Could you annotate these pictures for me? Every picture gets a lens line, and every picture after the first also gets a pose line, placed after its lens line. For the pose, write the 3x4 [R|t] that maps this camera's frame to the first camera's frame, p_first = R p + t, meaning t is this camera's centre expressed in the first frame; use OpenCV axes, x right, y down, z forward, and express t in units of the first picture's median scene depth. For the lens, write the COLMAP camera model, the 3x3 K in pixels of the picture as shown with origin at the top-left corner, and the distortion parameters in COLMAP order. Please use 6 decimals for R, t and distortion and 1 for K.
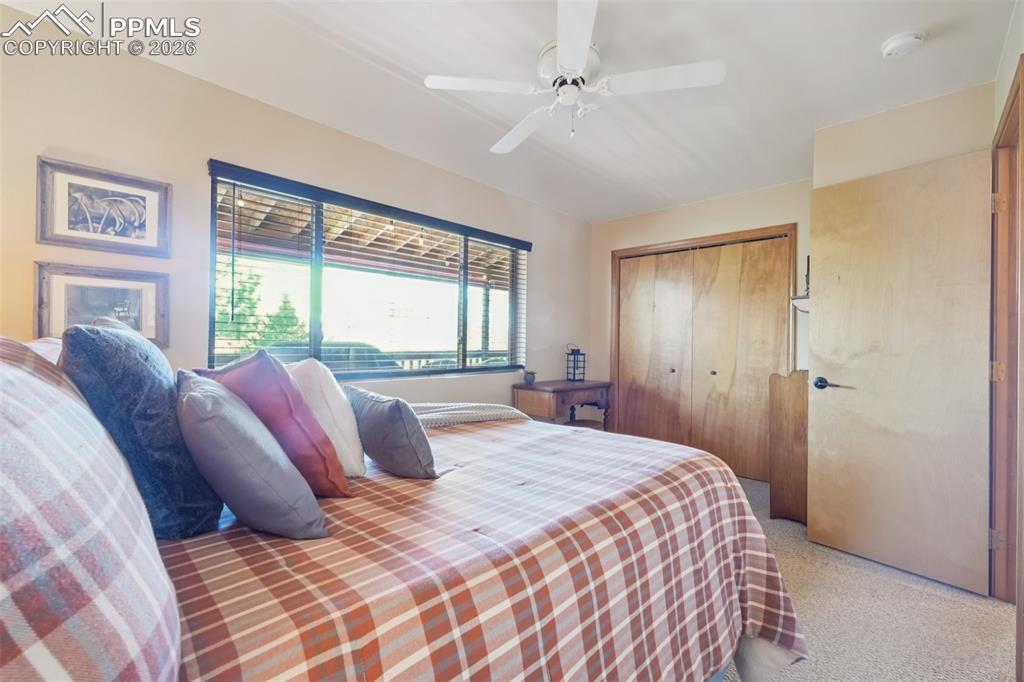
lens RADIAL K [[437.5, 0, 507.5], [0, 437.5, 339.2], [0, 0, 1]] dist [-0.002258, 0.000418]
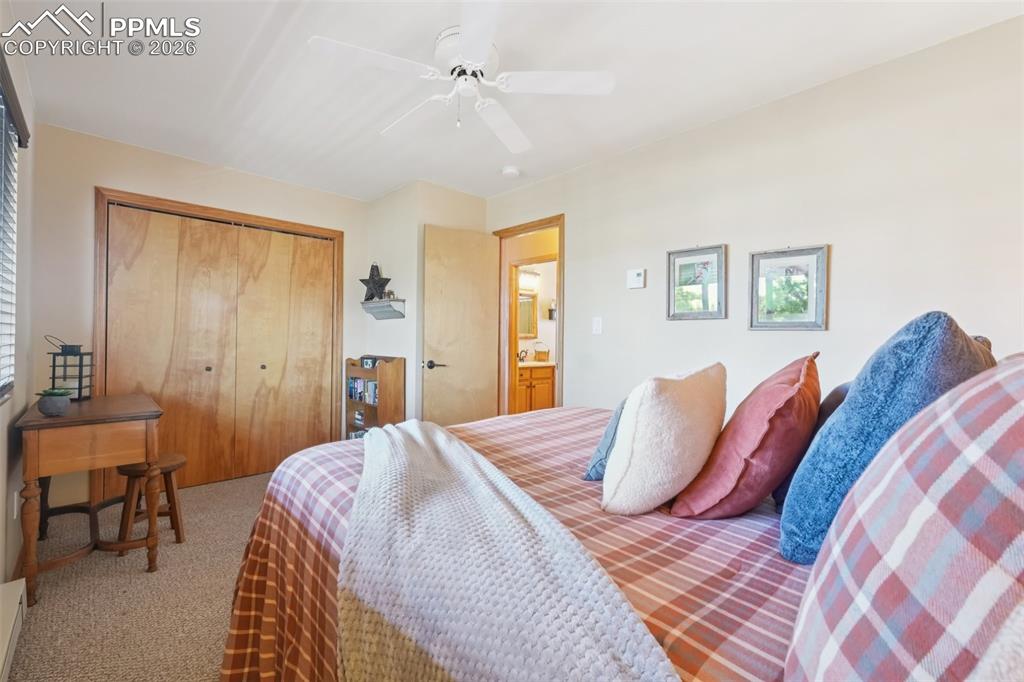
lens RADIAL K [[433.2, 0, 512.7], [0, 433.2, 340.3], [0, 0, 1]] dist [-0.002900, 0.002746]
pose [[0.031747, -0.017605, 0.999341, -0.428371], [-0.018498, 0.999663, 0.018199, -0.006040], [-0.999325, -0.019064, 0.031410, 0.450992]]
